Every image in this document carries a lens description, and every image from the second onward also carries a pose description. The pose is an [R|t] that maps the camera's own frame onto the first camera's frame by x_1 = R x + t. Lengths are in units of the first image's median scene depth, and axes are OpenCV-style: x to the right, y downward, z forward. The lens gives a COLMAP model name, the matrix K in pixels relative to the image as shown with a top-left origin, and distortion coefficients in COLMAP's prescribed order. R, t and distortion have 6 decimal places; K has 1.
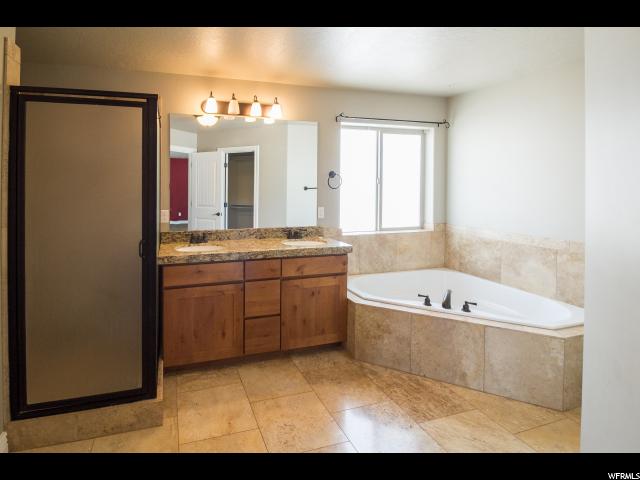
lens RADIAL K [[318.1, 0, 319.7], [0, 318.1, 194.7], [0, 0, 1]] dist [-0.004585, -0.000963]
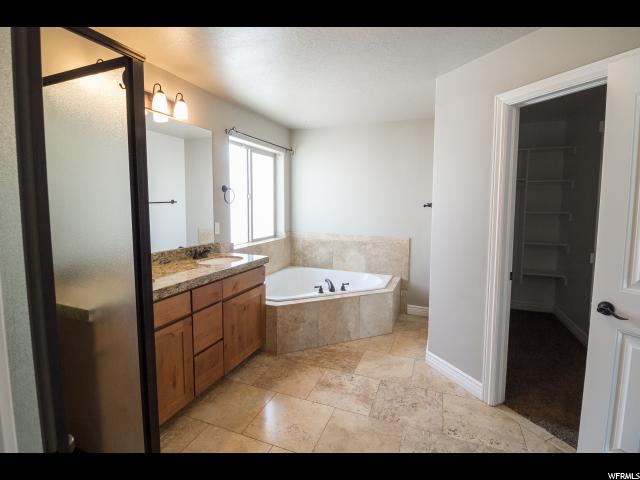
lens RADIAL K [[283.2, 0, 320.1], [0, 283.2, 228.6], [0, 0, 1]] dist [0.000728, -0.000036]
pose [[0.665031, -0.062365, 0.744207, -0.515718], [0.008629, 0.997082, 0.075844, -0.006026], [-0.746766, -0.044017, 0.663629, 0.238283]]
